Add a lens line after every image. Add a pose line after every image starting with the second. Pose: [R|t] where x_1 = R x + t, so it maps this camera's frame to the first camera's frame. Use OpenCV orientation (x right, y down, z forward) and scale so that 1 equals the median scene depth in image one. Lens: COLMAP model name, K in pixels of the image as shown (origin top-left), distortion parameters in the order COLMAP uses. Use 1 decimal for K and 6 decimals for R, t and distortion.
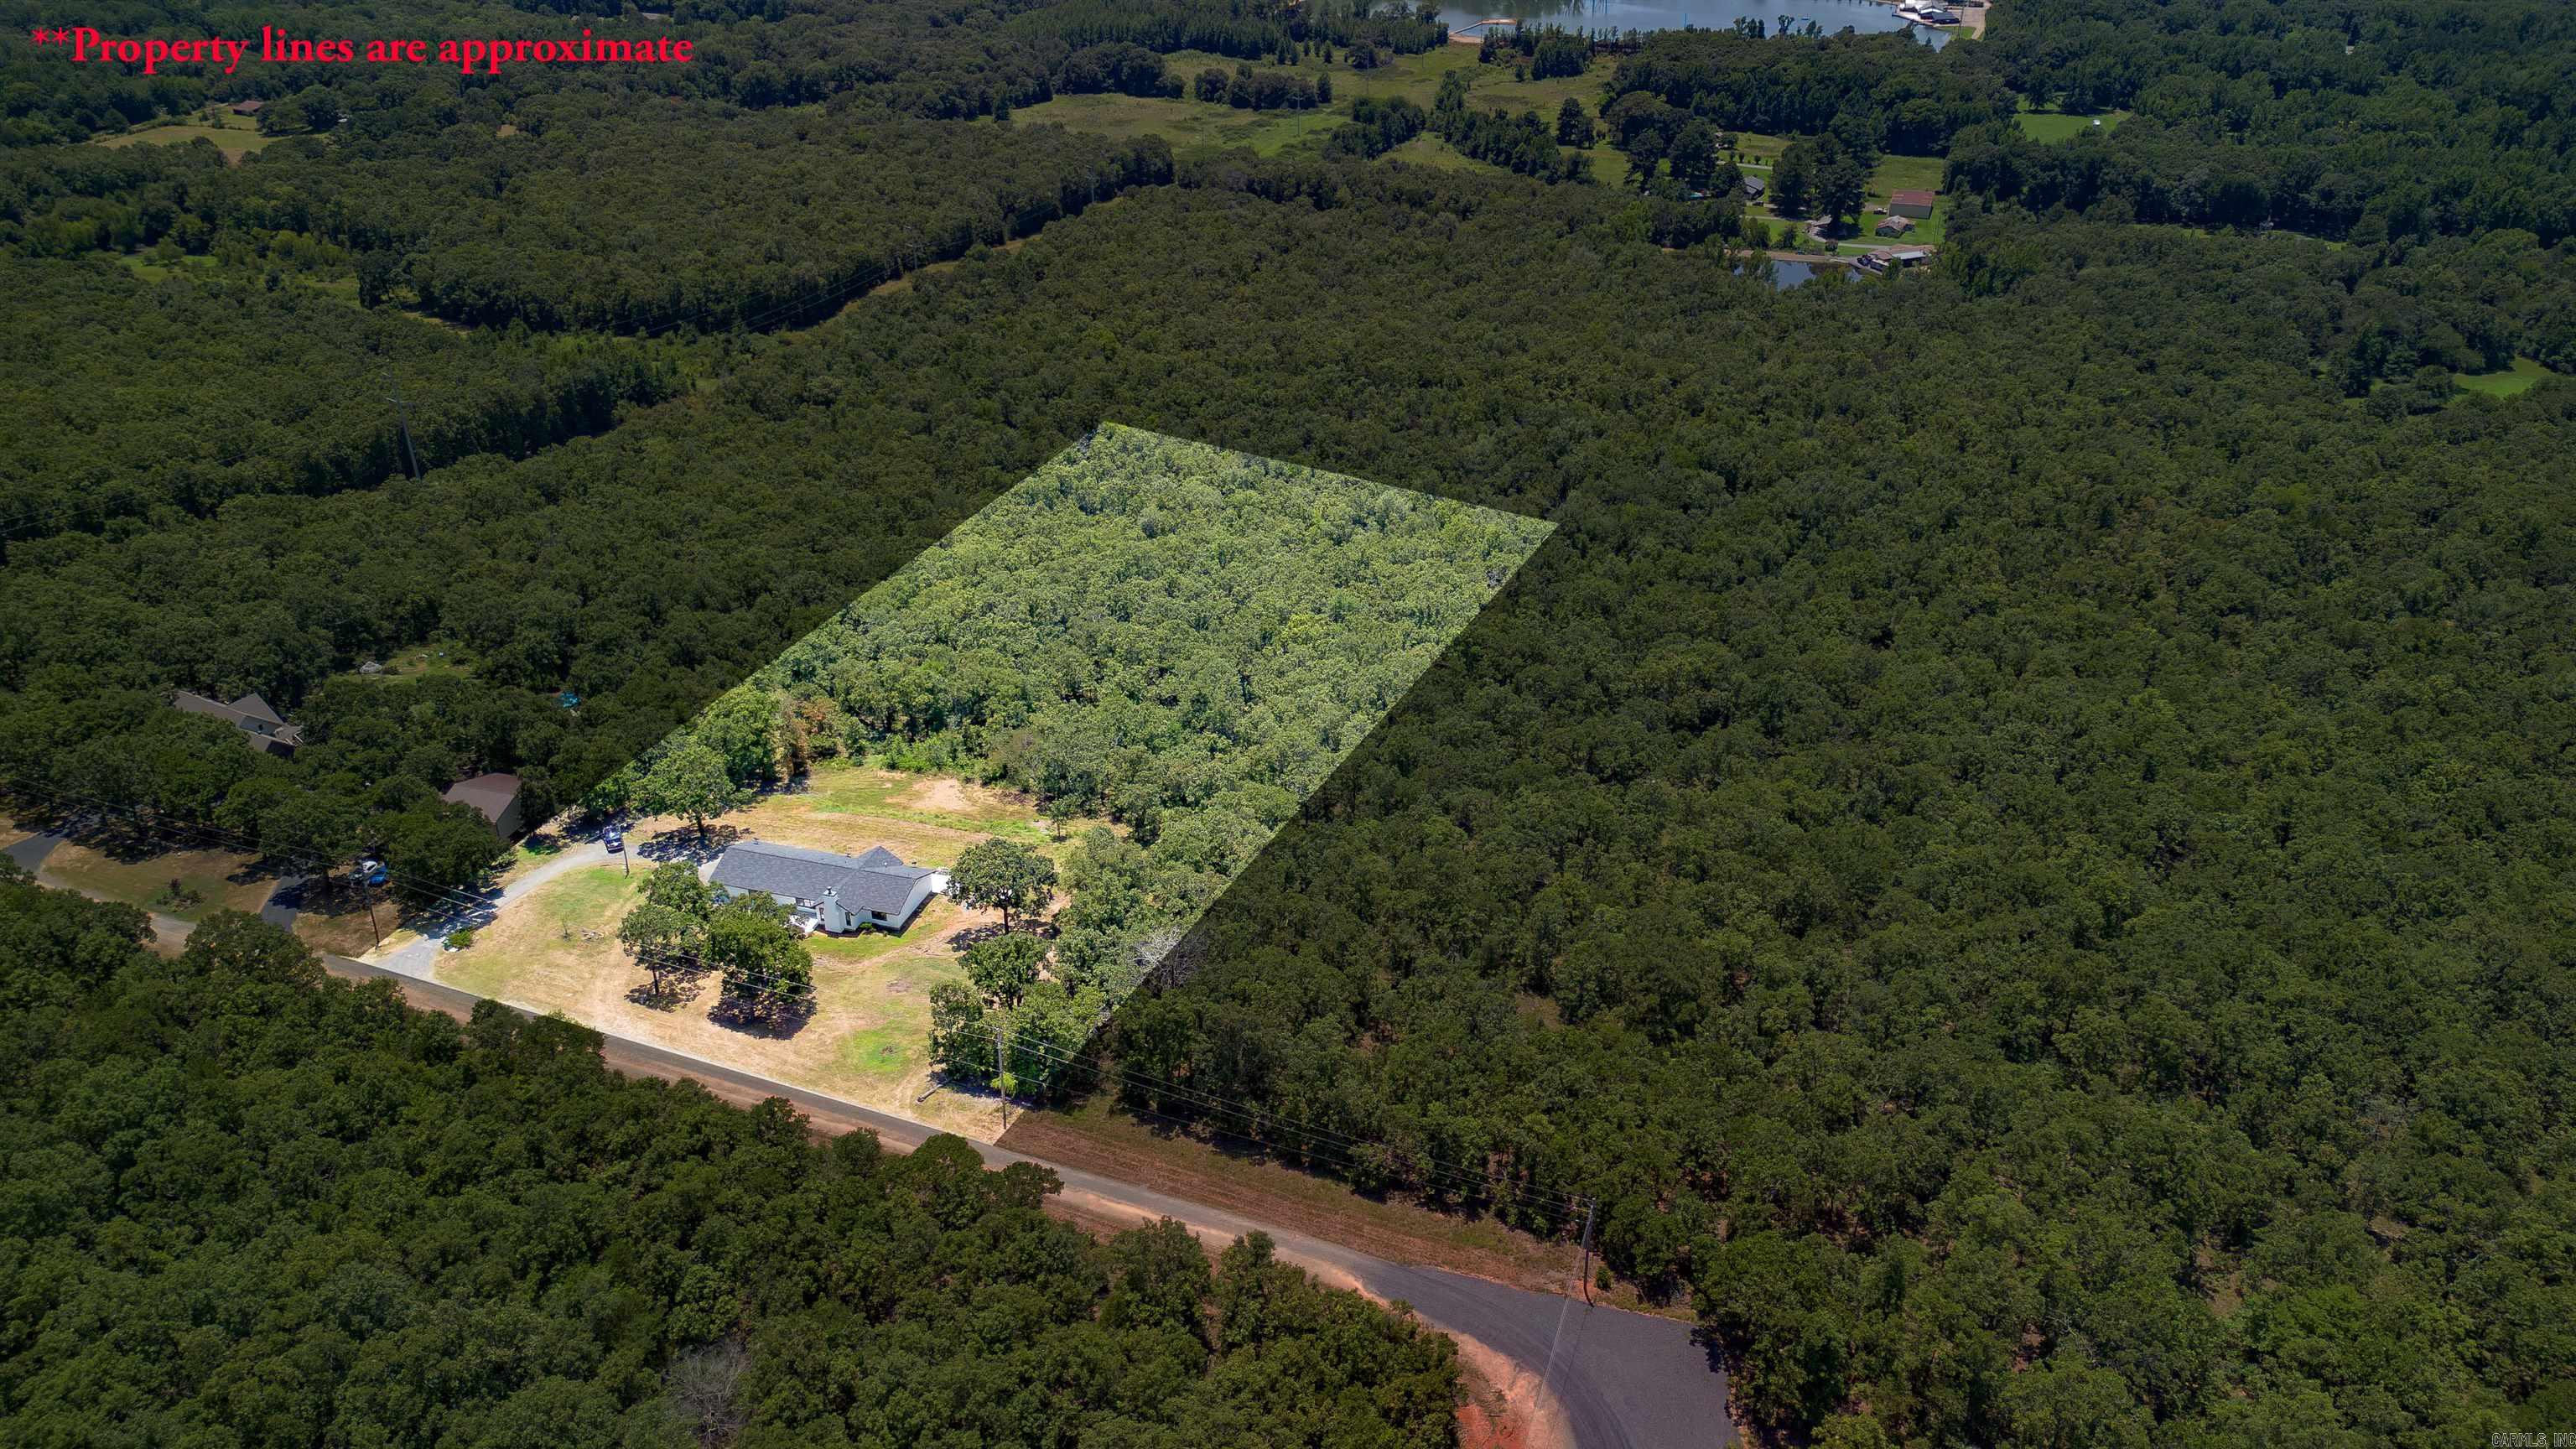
lens RADIAL K [[1771.8, 0, 1299.5], [0, 1771.8, 726.7], [0, 0, 1]] dist [0.052995, -0.058171]
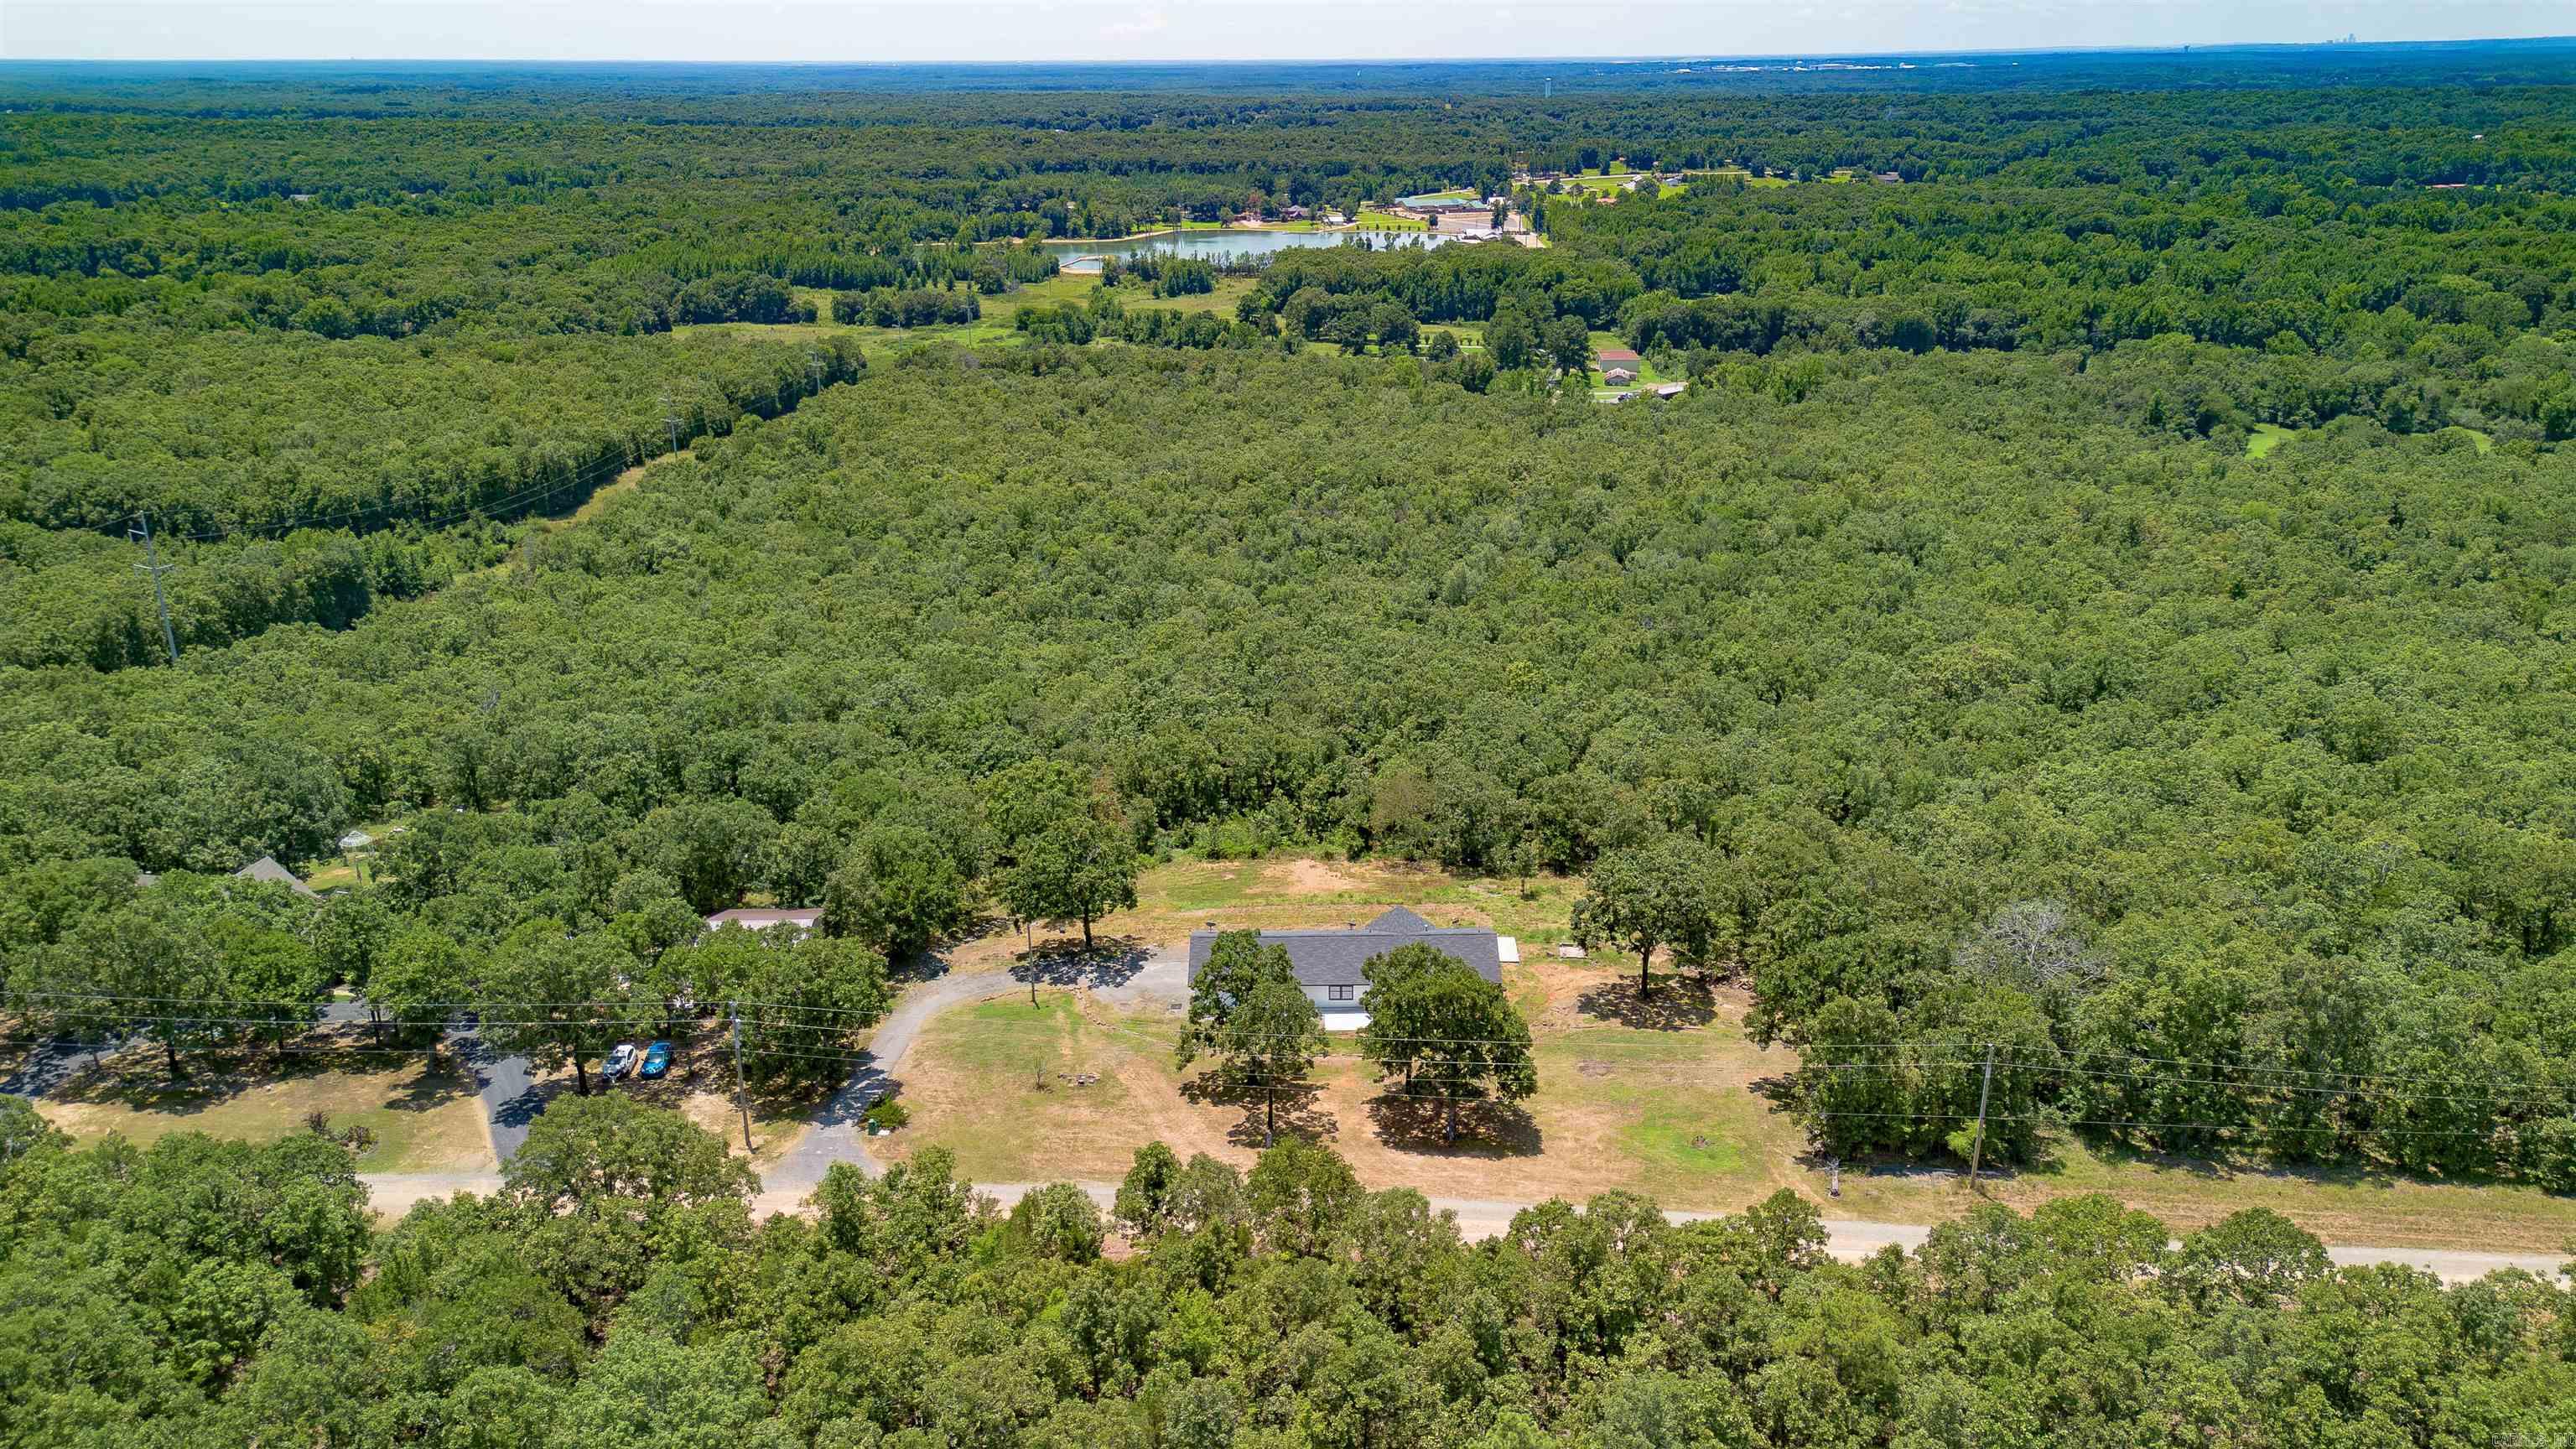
lens RADIAL K [[1771.8, 0, 1297.1], [0, 1771.8, 729.2], [0, 0, 1]] dist [0.052995, -0.058171]
pose [[0.955981, -0.105141, 0.273943, -0.275207], [0.145945, 0.980304, -0.133059, 0.051095], [-0.254557, 0.167182, 0.952497, 0.201531]]
